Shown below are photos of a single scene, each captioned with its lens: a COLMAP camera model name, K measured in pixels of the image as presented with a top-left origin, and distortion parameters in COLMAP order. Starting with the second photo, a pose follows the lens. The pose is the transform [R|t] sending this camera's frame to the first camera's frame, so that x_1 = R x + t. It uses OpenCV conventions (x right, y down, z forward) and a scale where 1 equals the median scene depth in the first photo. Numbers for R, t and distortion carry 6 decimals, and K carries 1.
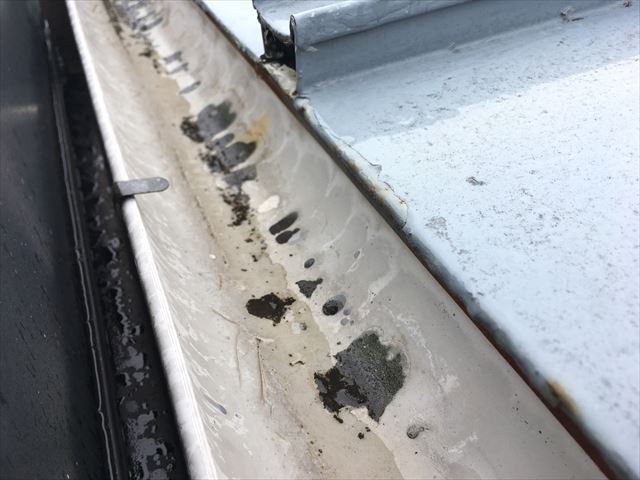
lens RADIAL K [[548.3, 0, 318.4], [0, 548.3, 243.3], [0, 0, 1]] dist [0.070938, -0.075814]
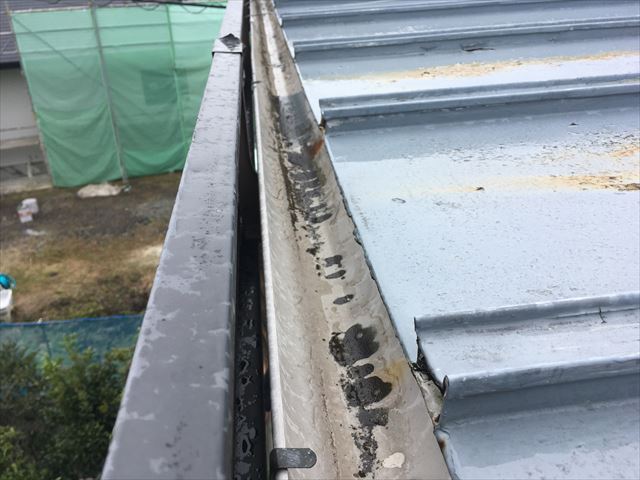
lens RADIAL K [[548.3, 0, 322.3], [0, 548.3, 236.6], [0, 0, 1]] dist [0.070938, -0.075814]
pose [[0.959279, 0.178502, -0.218908, -0.057880], [-0.215763, 0.963239, -0.160053, -0.262563], [0.182291, 0.200768, 0.962529, -0.164998]]
